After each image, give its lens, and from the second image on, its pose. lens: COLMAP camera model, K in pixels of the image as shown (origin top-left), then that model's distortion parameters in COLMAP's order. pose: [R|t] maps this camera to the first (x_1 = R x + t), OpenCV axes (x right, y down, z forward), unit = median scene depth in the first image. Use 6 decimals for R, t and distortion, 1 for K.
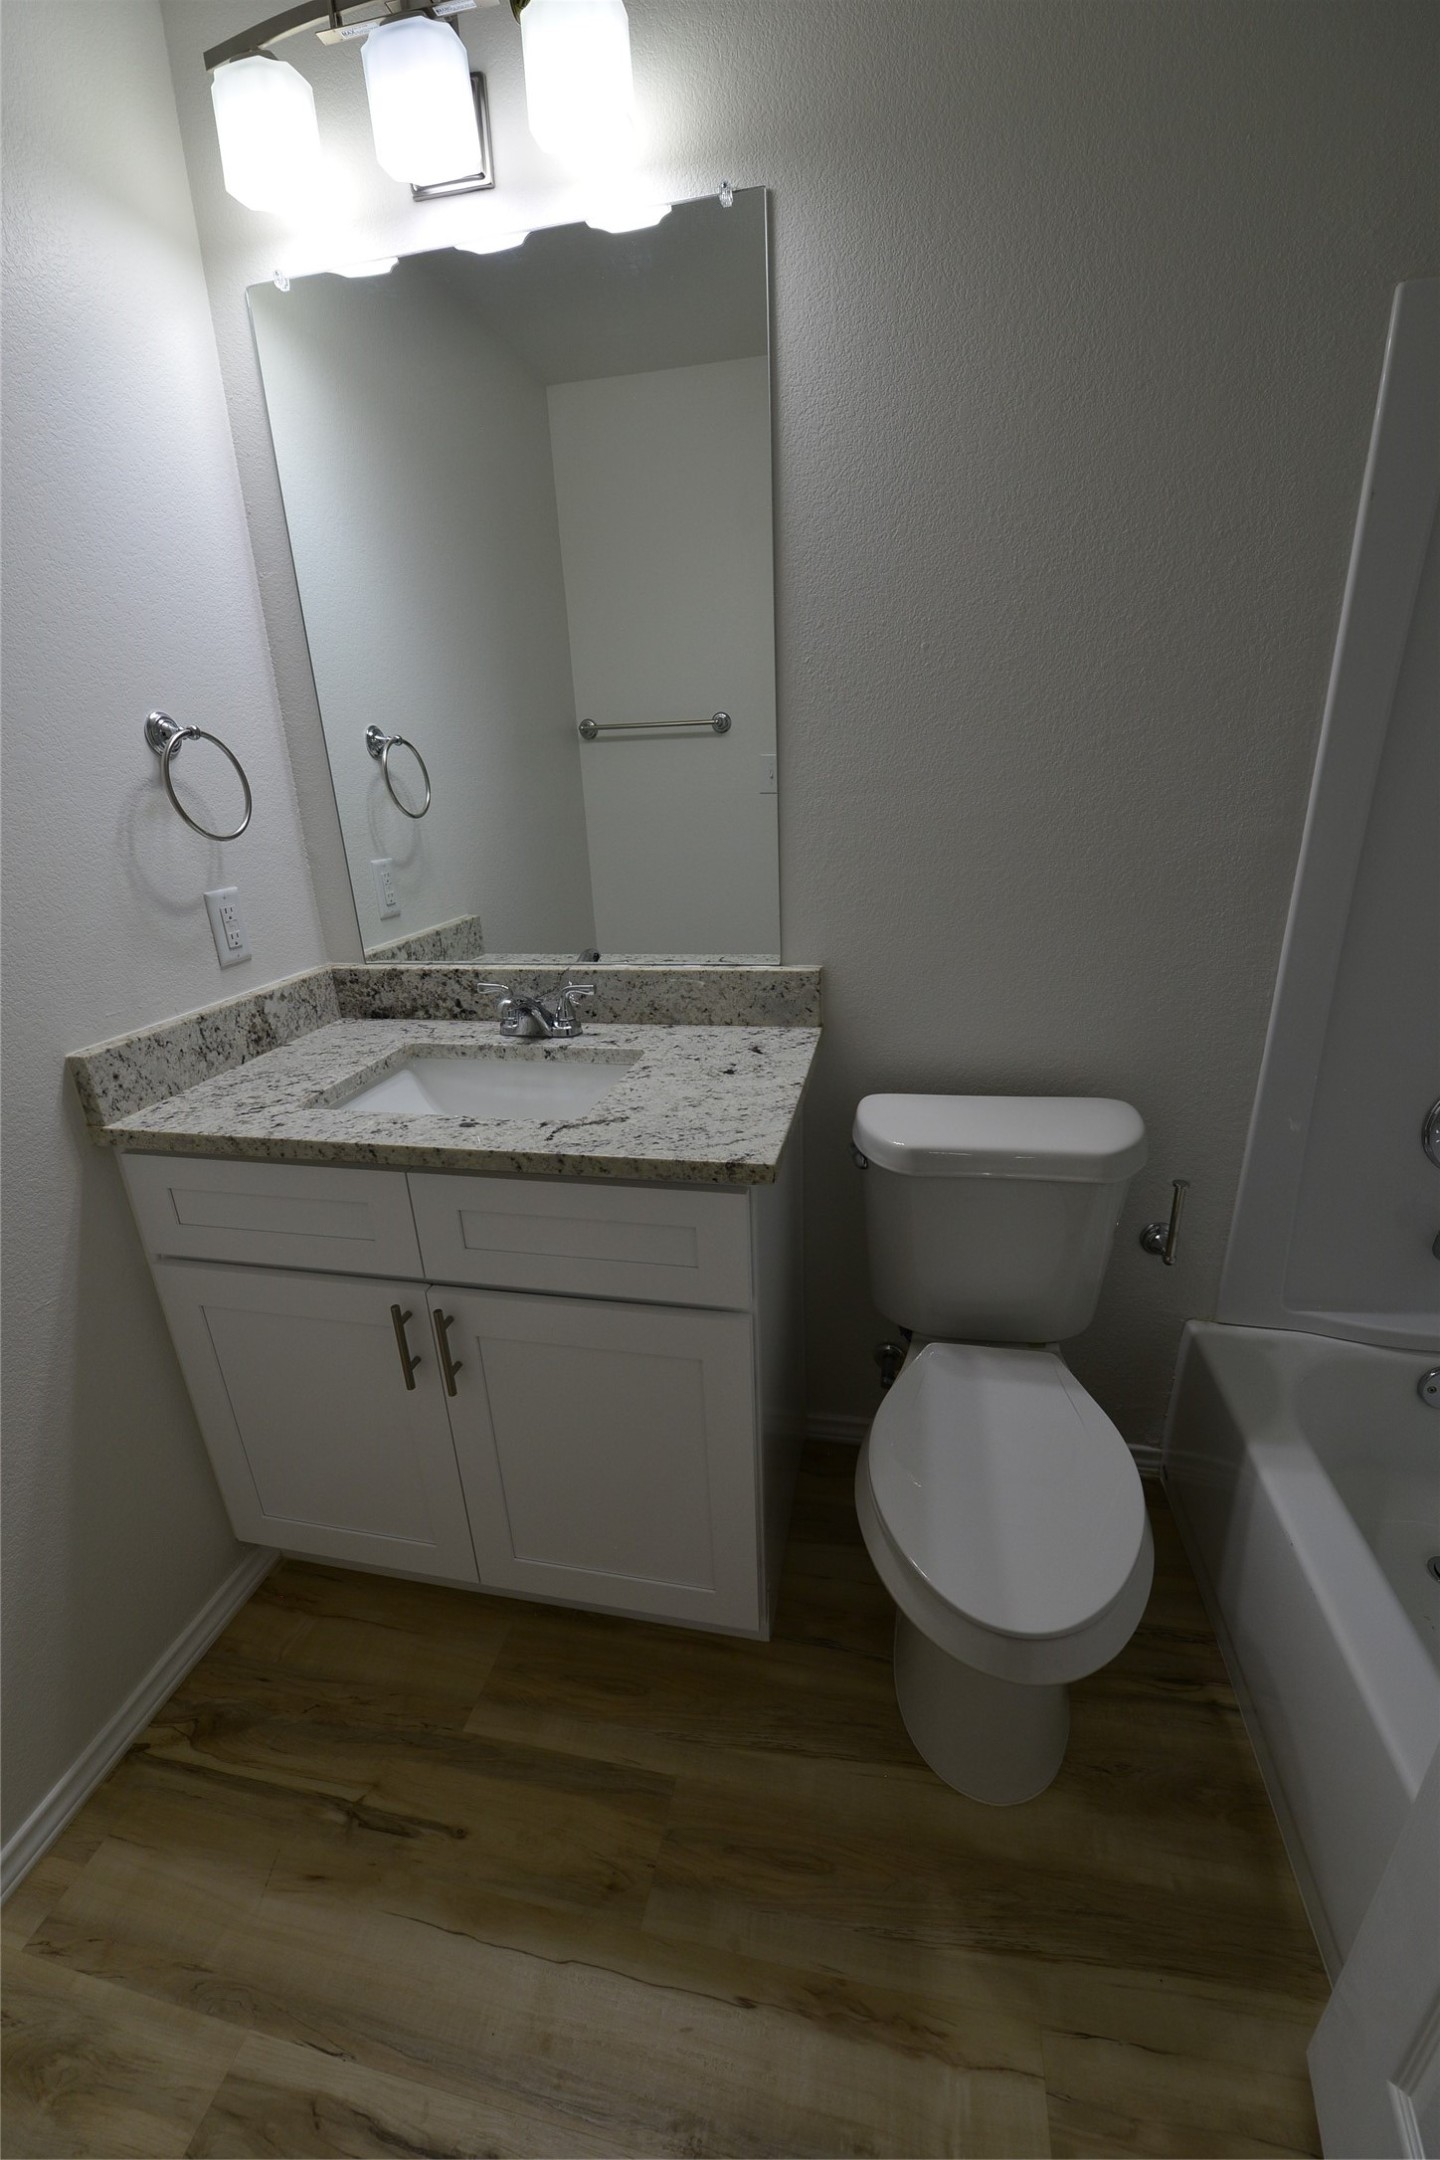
lens RADIAL K [[865.9, 0, 720.0], [0, 865.9, 1080.0], [0, 0, 1]] dist [-0.018129, -0.001399]
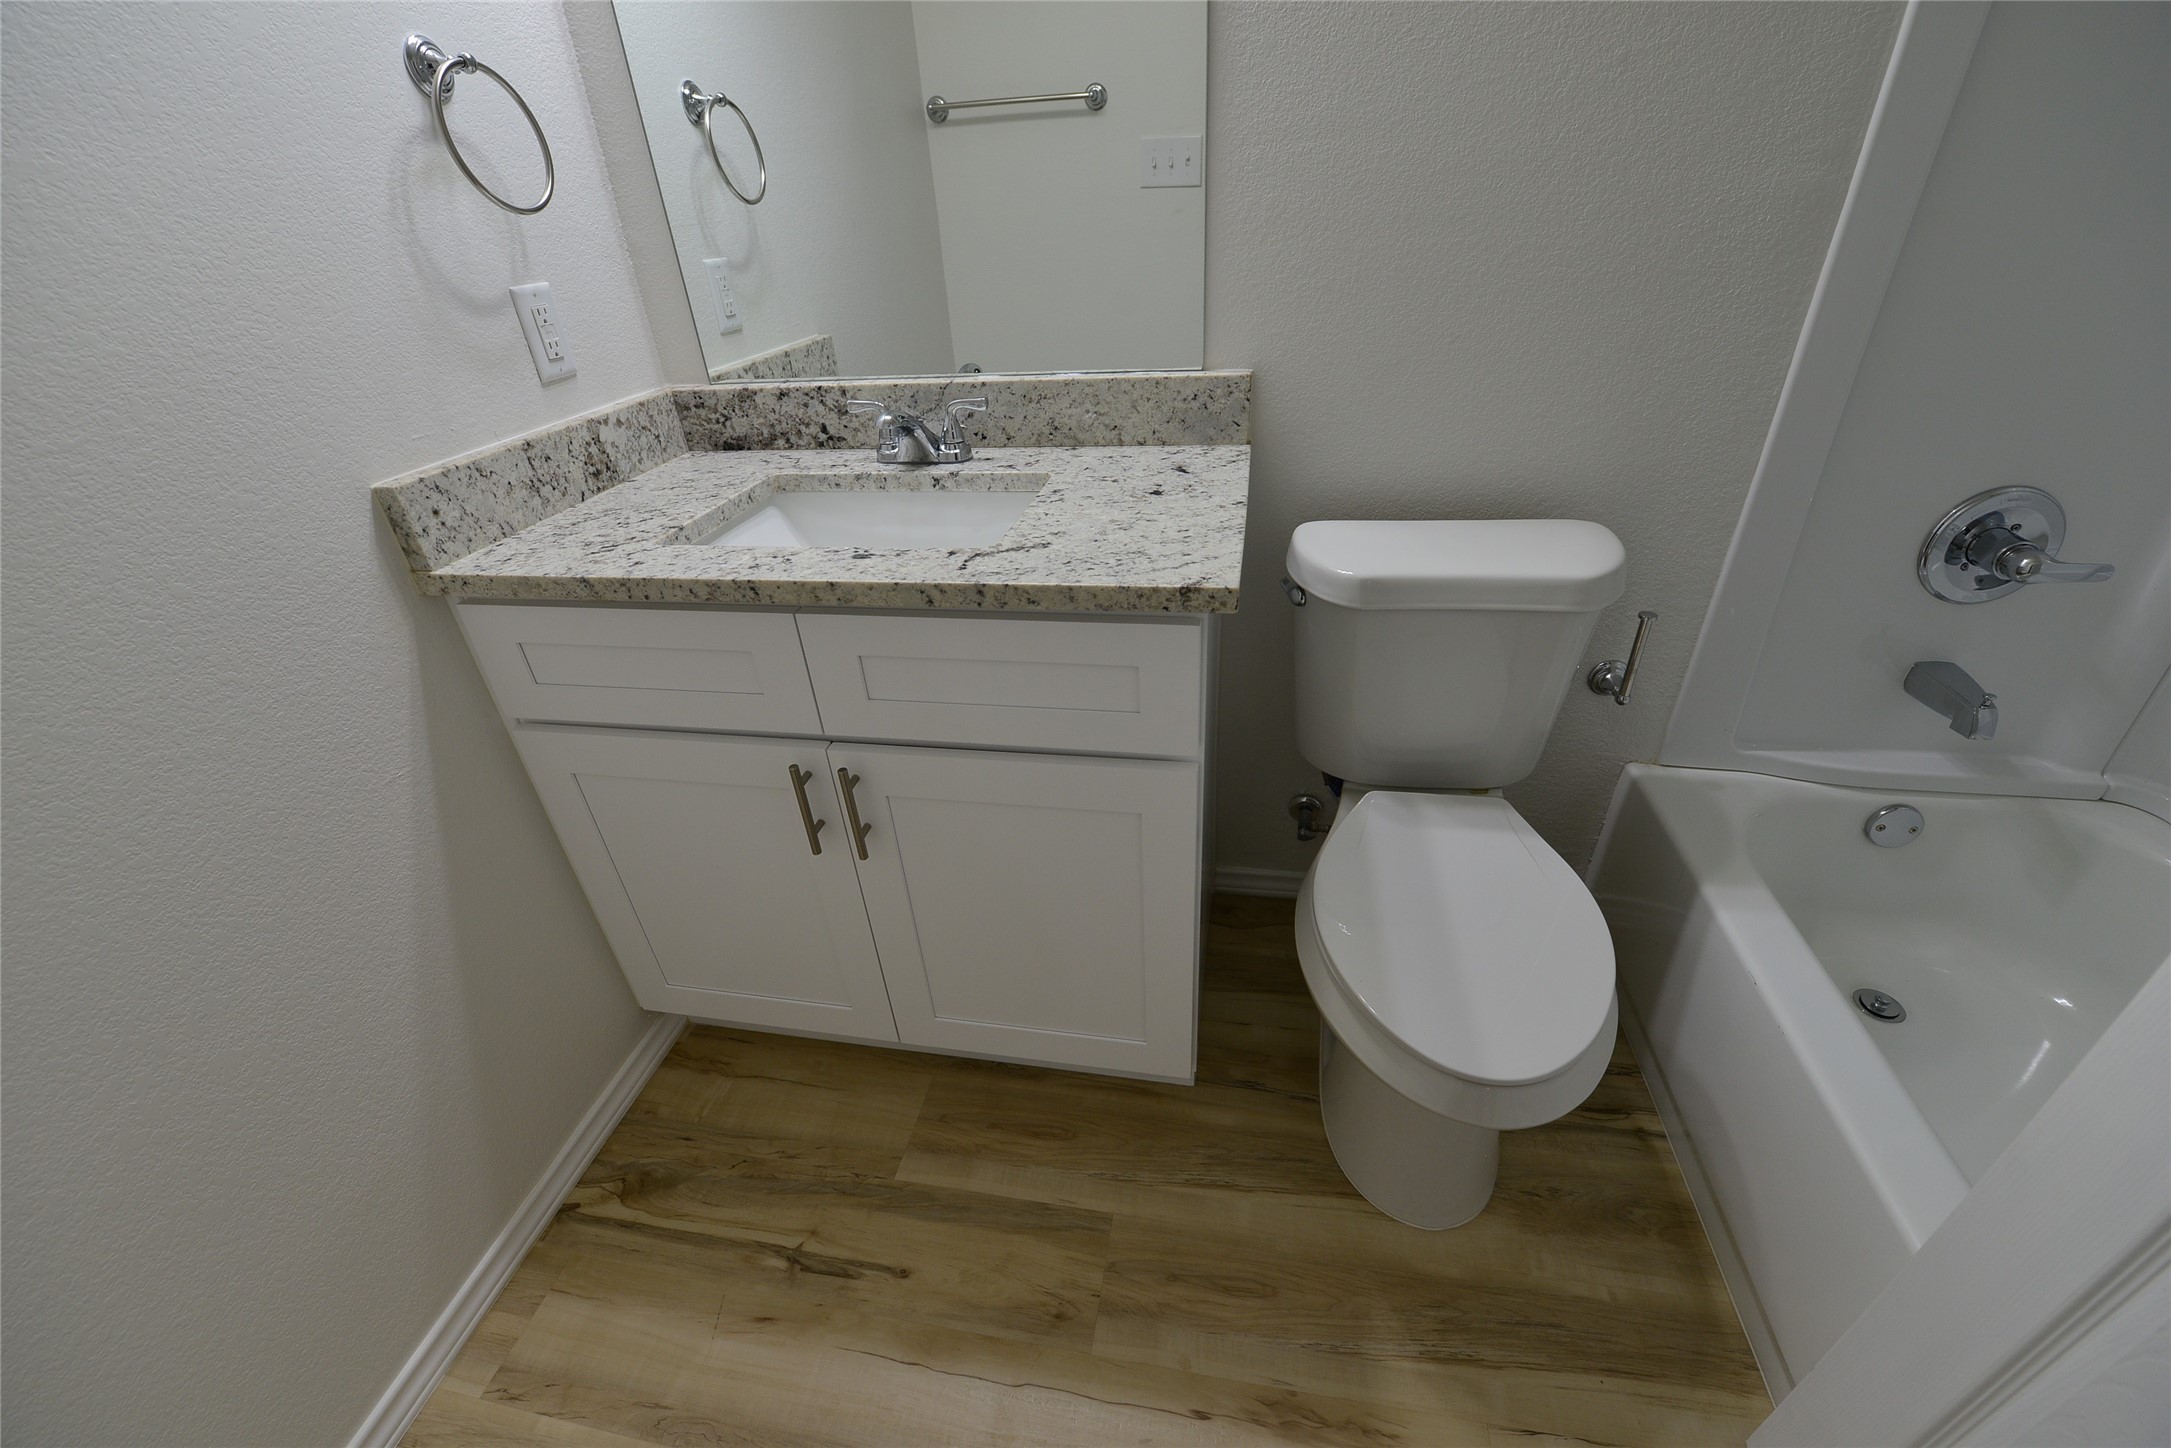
lens RADIAL K [[863.7, 0, 1084.0], [0, 863.7, 725.3], [0, 0, 1]] dist [-0.015883, -0.003134]
pose [[0.999567, -0.024369, 0.016517, -0.084746], [0.020560, 0.979418, 0.200791, 0.045543], [-0.021071, -0.200364, 0.979495, 0.120470]]
